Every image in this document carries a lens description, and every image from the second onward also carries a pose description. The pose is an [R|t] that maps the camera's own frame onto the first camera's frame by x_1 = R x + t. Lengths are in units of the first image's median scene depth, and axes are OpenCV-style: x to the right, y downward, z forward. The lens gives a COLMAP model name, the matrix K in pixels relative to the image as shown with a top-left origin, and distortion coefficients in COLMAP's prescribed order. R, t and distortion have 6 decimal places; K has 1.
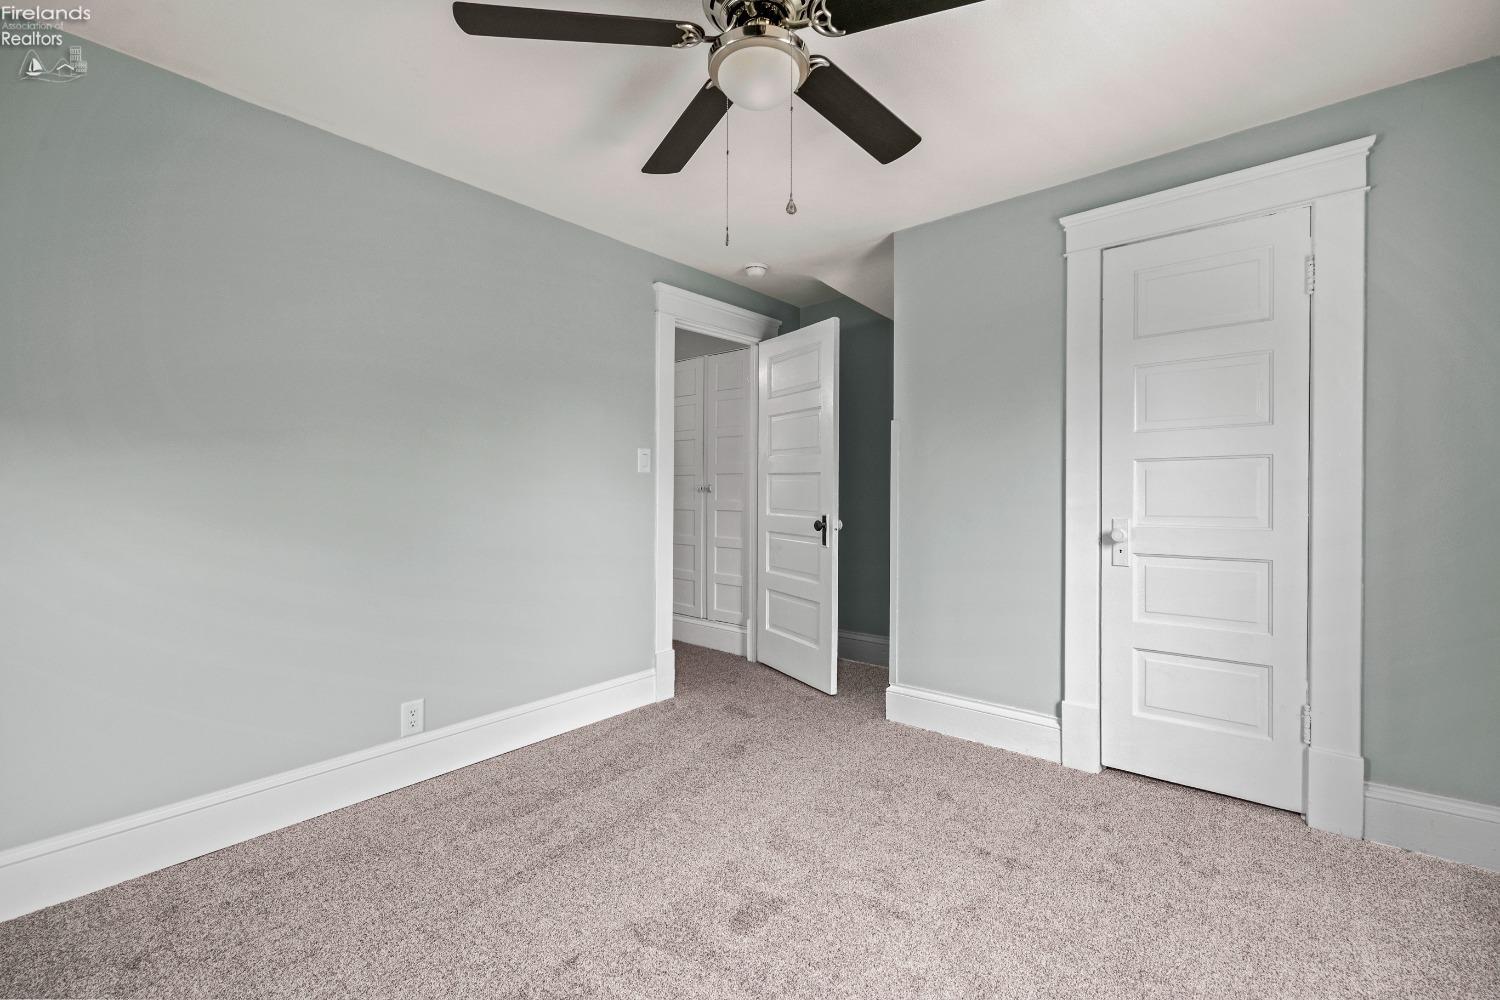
lens RADIAL K [[630.9, 0, 746.7], [0, 630.9, 491.4], [0, 0, 1]] dist [-0.000913, -0.000026]
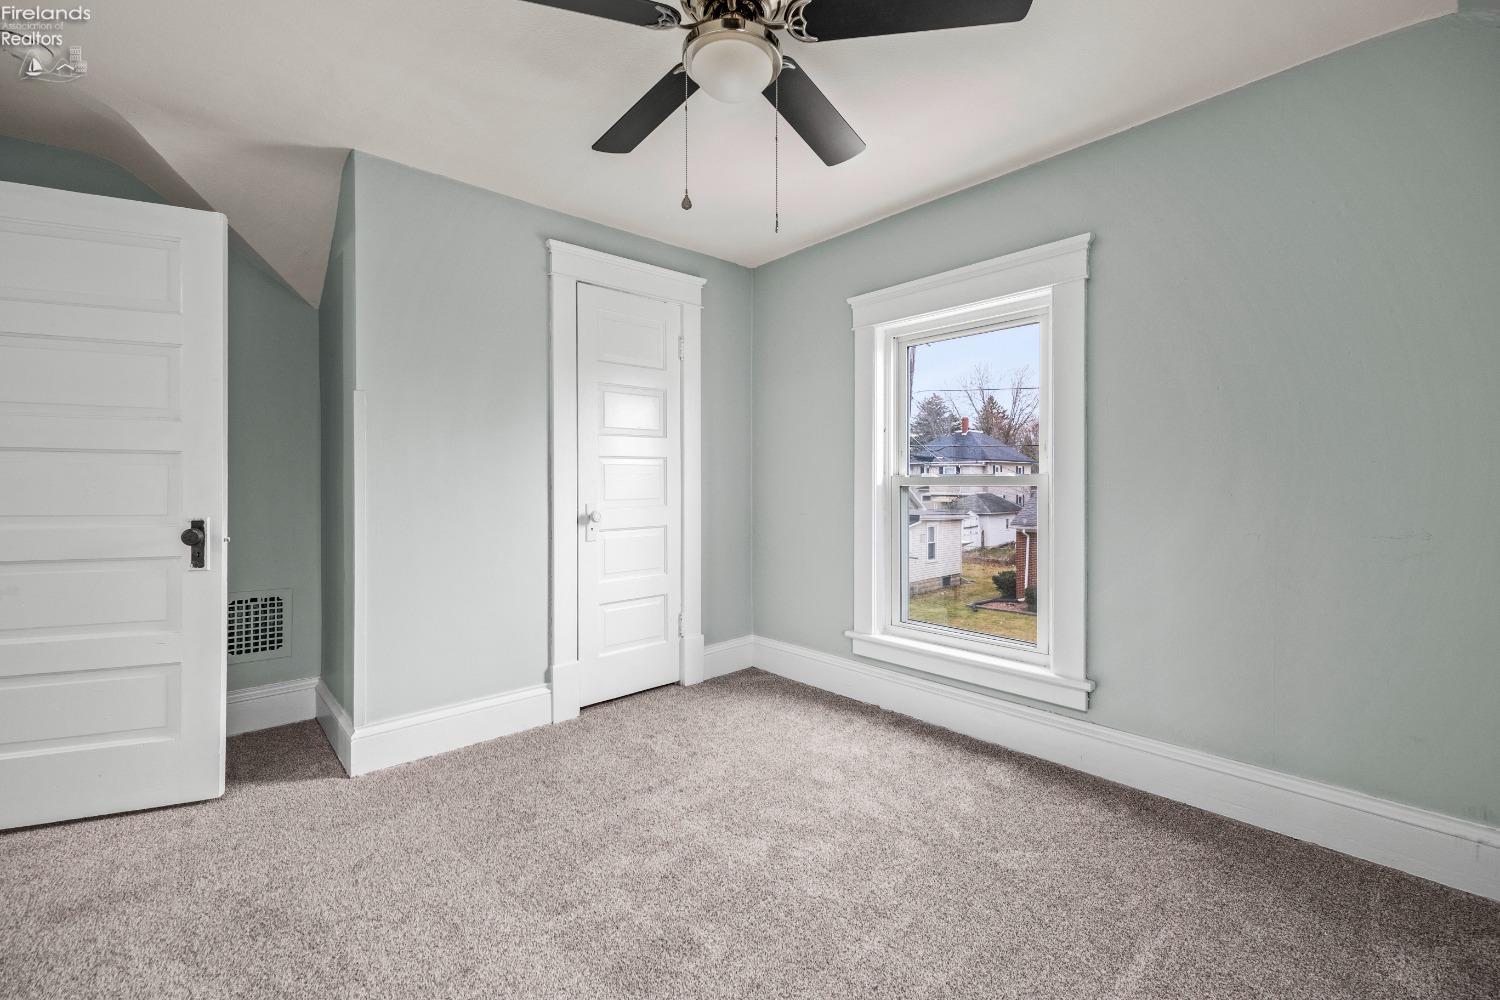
lens RADIAL K [[652.6, 0, 744.8], [0, 652.6, 474.8], [0, 0, 1]] dist [0.013802, -0.000591]
pose [[0.127382, 0.006851, 0.991830, -0.632656], [0.000975, 0.999975, -0.007033, -0.002468], [-0.991853, 0.001863, 0.127372, 0.519228]]
